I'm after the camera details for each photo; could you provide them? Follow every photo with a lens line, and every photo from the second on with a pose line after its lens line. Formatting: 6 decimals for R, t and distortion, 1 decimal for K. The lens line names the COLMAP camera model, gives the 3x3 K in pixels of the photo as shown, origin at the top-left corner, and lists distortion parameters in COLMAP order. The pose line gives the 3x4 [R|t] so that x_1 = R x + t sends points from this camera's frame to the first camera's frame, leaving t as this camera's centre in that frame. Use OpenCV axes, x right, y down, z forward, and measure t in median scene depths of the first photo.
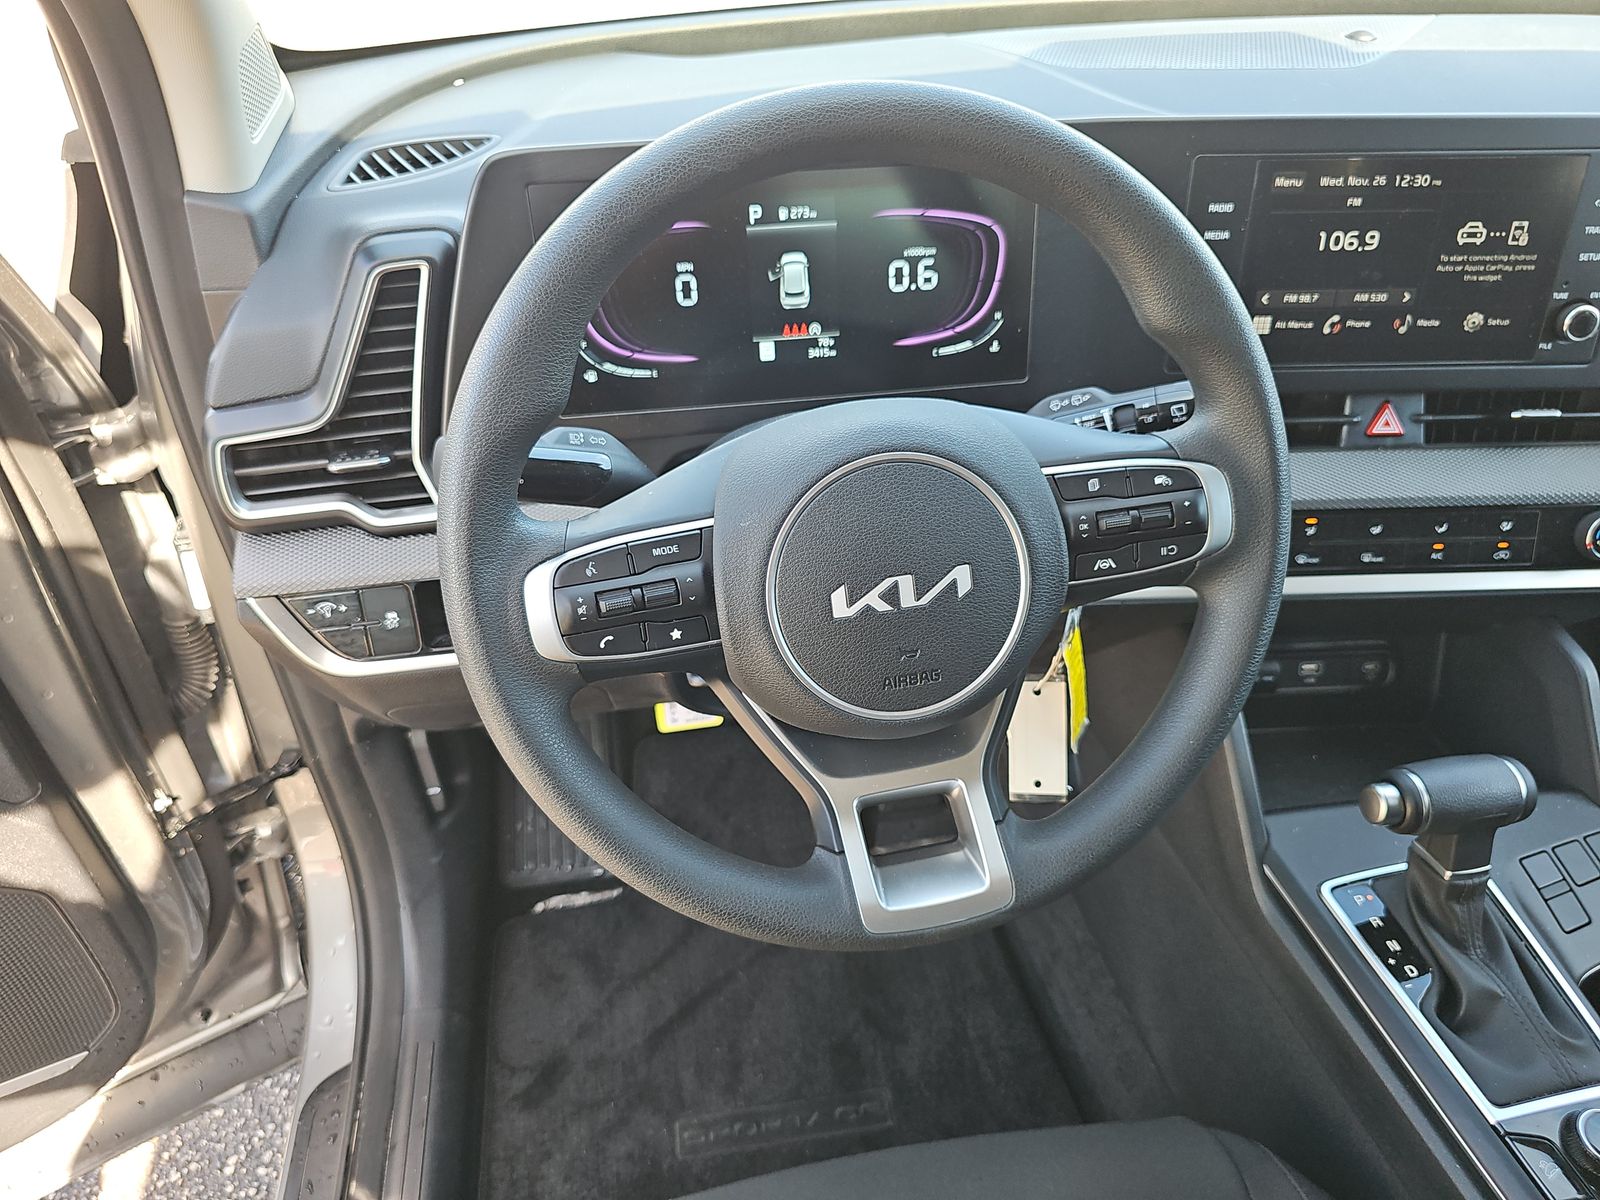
lens RADIAL K [[1115.2, 0, 793.8], [0, 1115.2, 606.9], [0, 0, 1]] dist [0.011076, -0.012443]
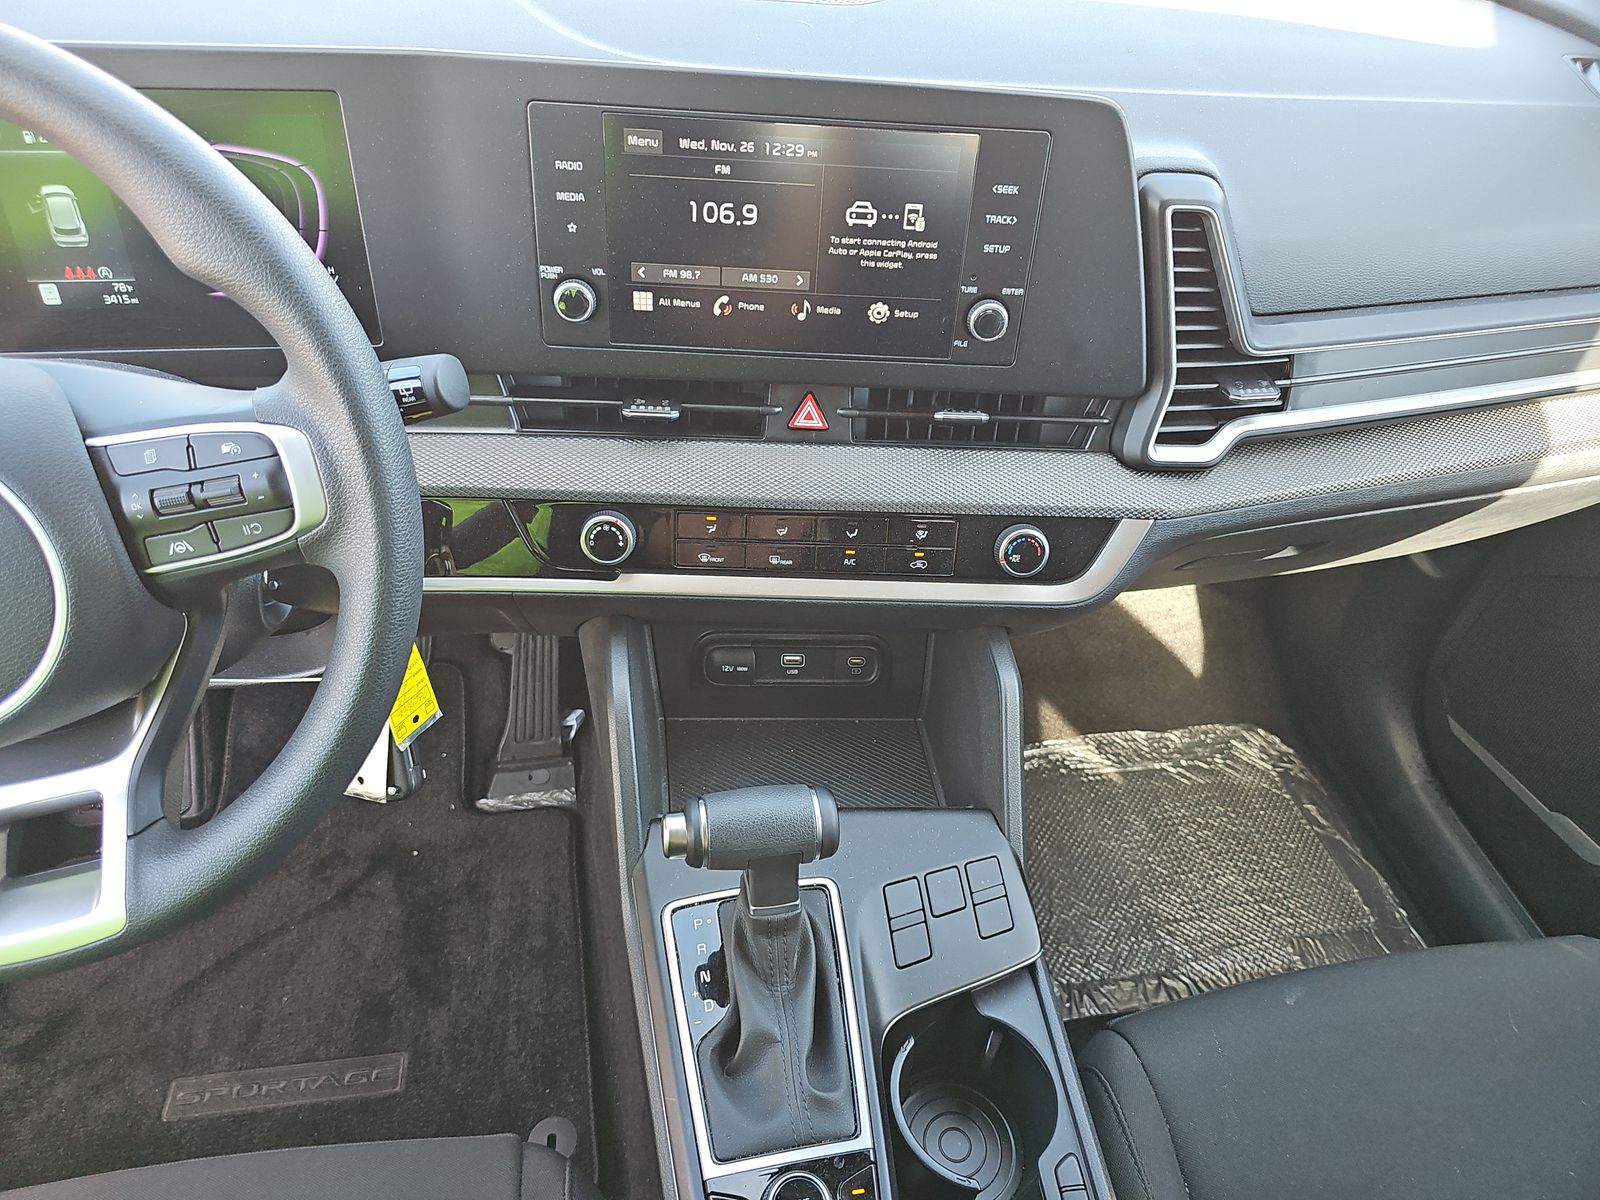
lens RADIAL K [[1048.6, 0, 799.9], [0, 1048.6, 602.9], [0, 0, 1]] dist [0.017771, -0.008881]
pose [[0.997761, 0.052491, 0.041436, 0.533428], [-0.055609, 0.995394, 0.078086, -0.083115], [-0.037146, -0.080216, 0.996085, 0.125679]]
